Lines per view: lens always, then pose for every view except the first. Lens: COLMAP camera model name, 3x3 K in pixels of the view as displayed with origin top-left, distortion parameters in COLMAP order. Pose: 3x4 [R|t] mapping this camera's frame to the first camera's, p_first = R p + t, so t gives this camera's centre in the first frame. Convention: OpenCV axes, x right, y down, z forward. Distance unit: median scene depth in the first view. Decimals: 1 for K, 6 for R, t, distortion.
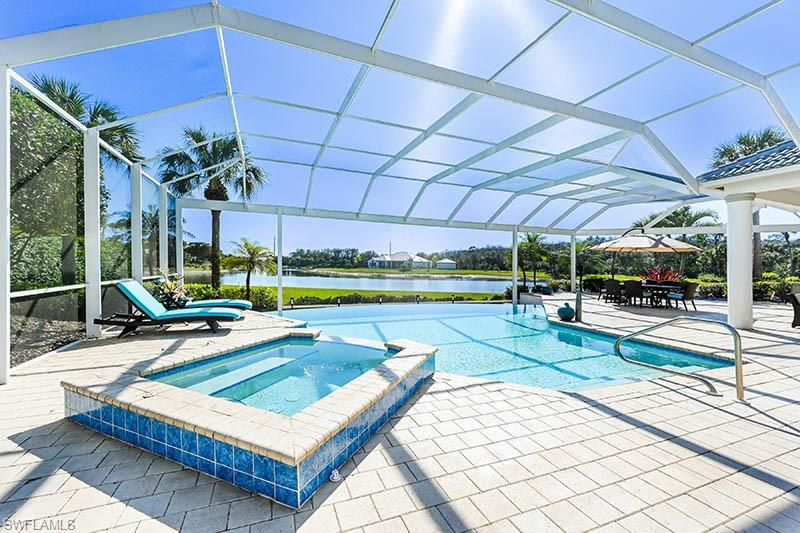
lens RADIAL K [[319.6, 0, 397.5], [0, 319.6, 264.5], [0, 0, 1]] dist [0.000631, 0.000194]
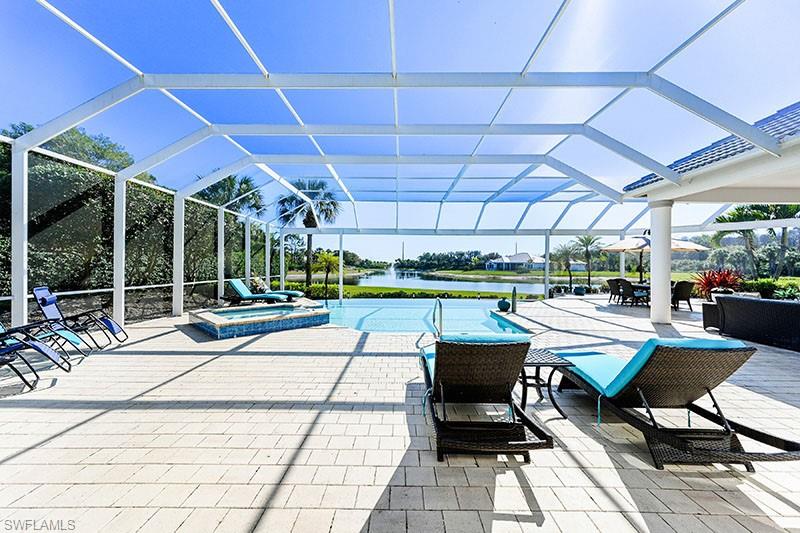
lens RADIAL K [[319.6, 0, 398.7], [0, 319.6, 266.6], [0, 0, 1]] dist [0.000631, 0.000194]
pose [[0.923255, -0.015314, -0.383884, 0.283577], [0.015023, 0.999880, -0.003756, -0.002566], [0.383895, -0.002299, 0.923374, -0.149769]]
